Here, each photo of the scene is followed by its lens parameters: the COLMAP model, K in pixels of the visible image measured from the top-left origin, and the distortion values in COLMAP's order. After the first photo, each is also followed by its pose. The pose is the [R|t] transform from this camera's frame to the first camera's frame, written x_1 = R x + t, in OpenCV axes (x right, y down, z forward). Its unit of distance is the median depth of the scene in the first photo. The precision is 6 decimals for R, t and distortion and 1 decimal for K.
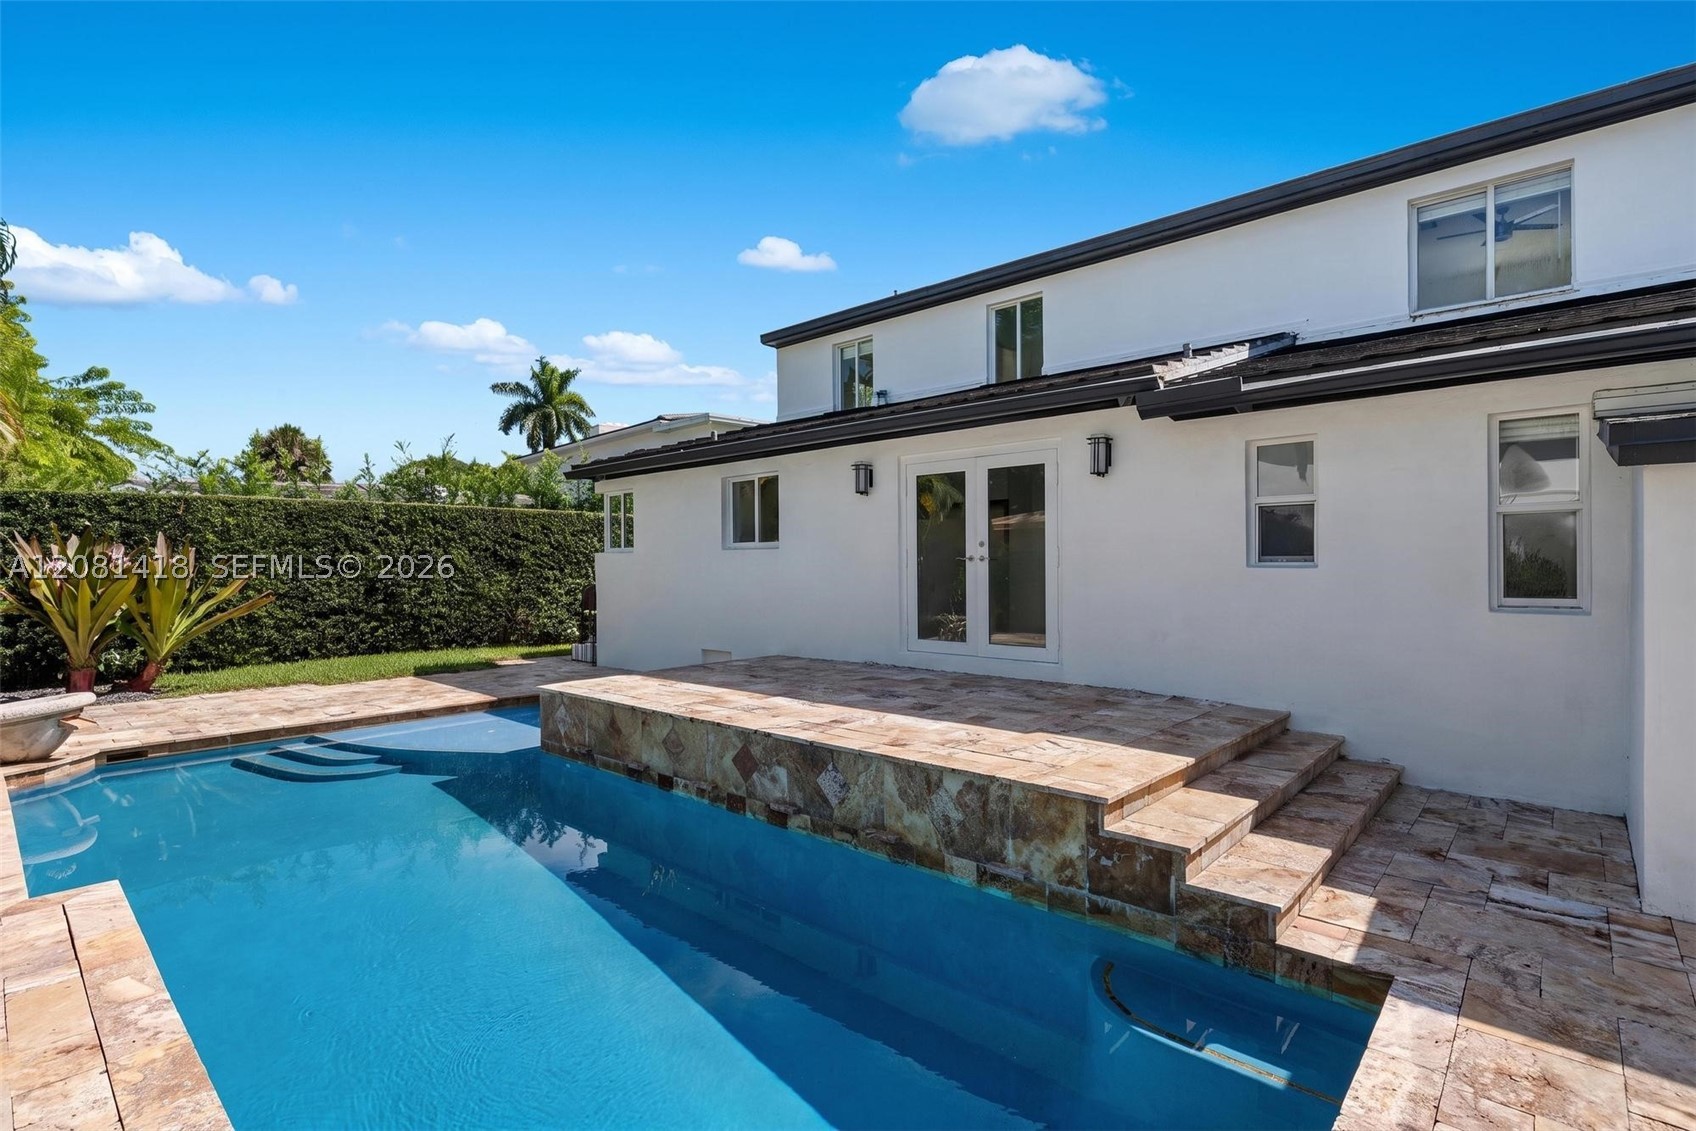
lens RADIAL K [[806.8, 0, 848.0], [0, 806.8, 565.5], [0, 0, 1]] dist [0.002981, 0.000488]
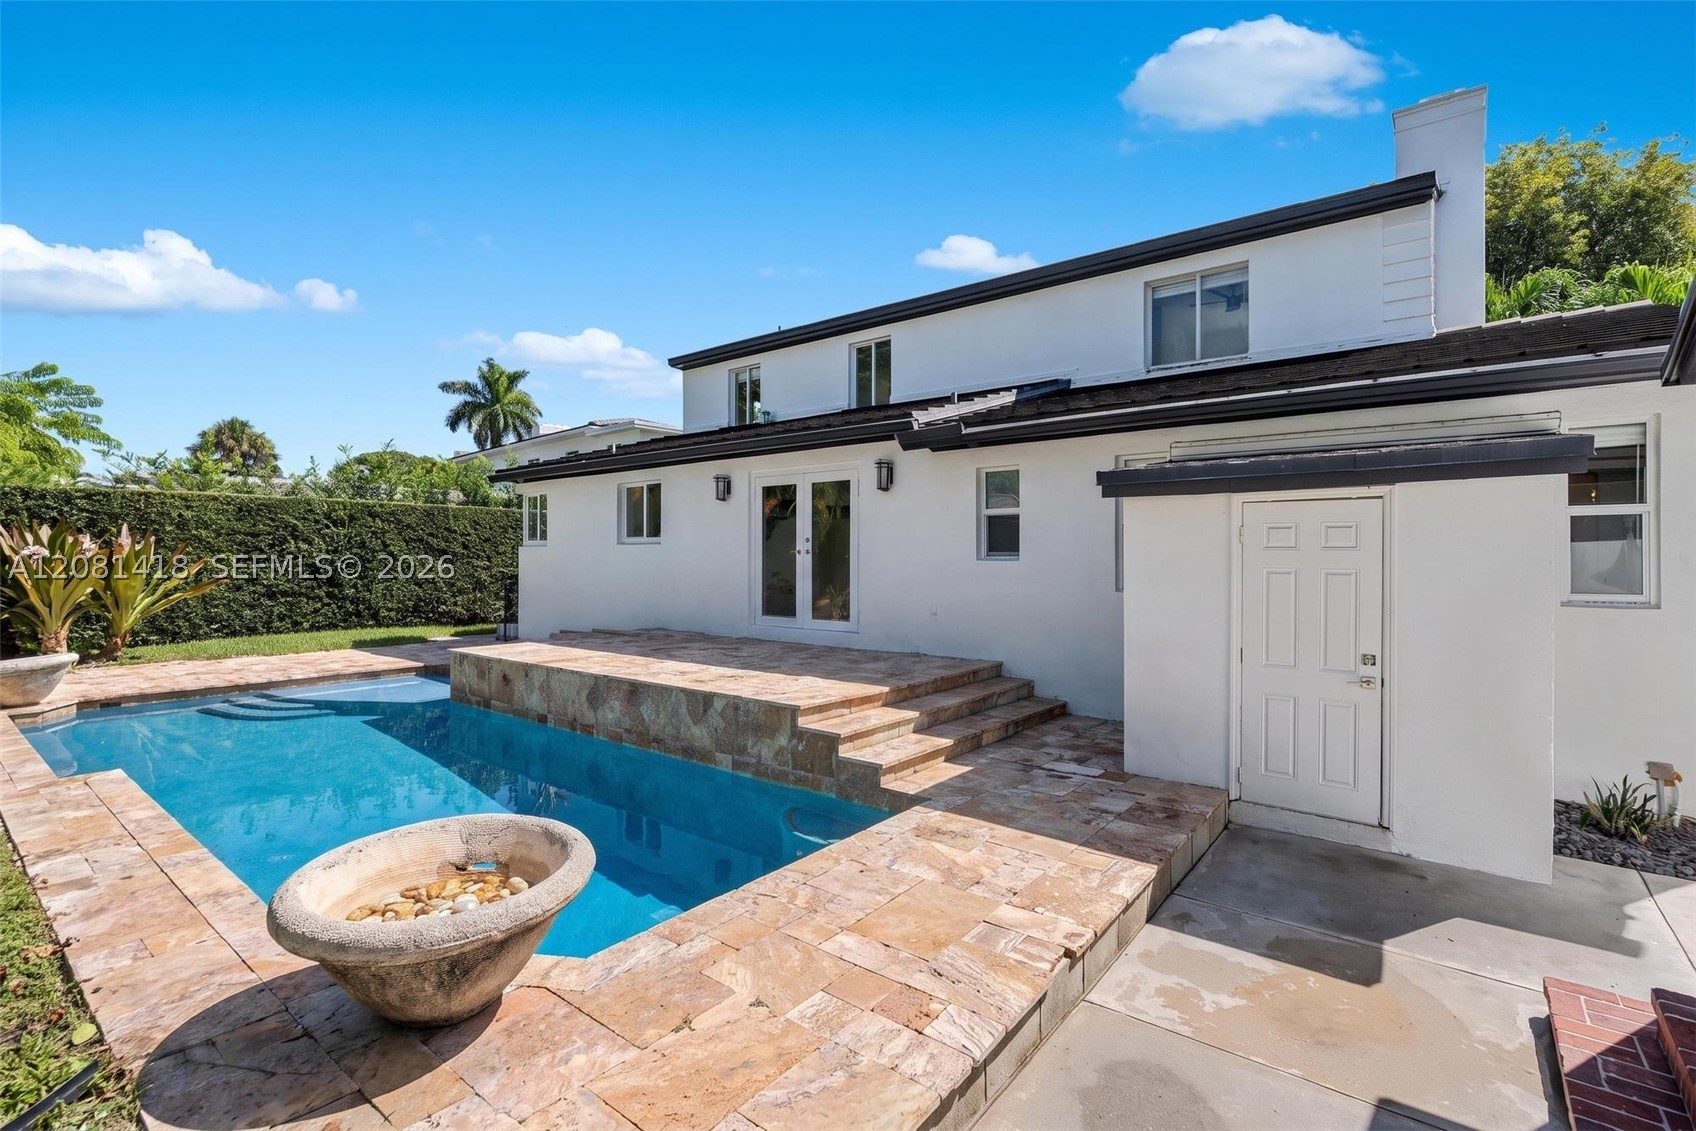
lens RADIAL K [[766.8, 0, 848.0], [0, 766.8, 565.5], [0, 0, 1]] dist [0.000106, -0.000252]
pose [[0.997552, 0.009075, 0.069341, 0.108018], [-0.009503, 0.999938, 0.005850, 0.003321], [-0.069284, -0.006495, 0.997576, -0.166509]]
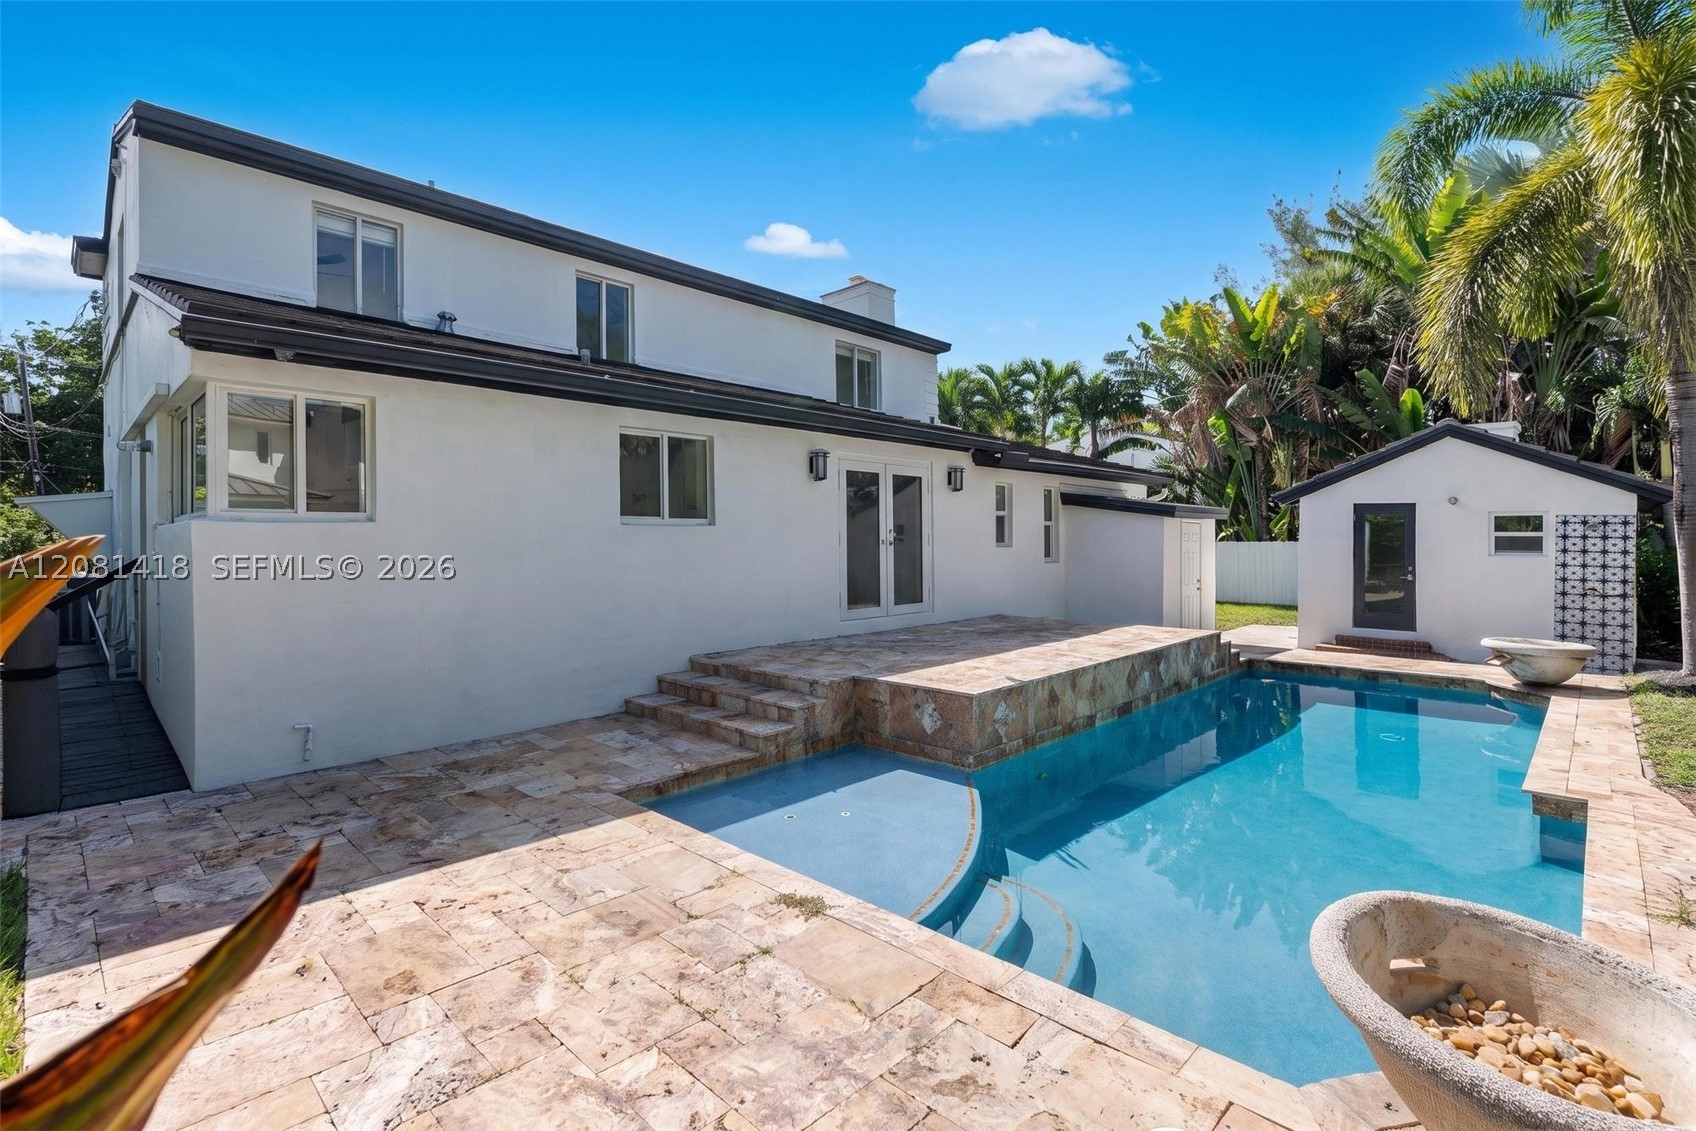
lens RADIAL K [[785.8, 0, 858.5], [0, 785.8, 543.6], [0, 0, 1]] dist [-0.002025, -0.000078]
pose [[0.019401, 0.009435, 0.999767, -0.823689], [0.011030, 0.999893, -0.009650, 0.003499], [-0.999751, 0.011215, 0.019295, 0.761948]]
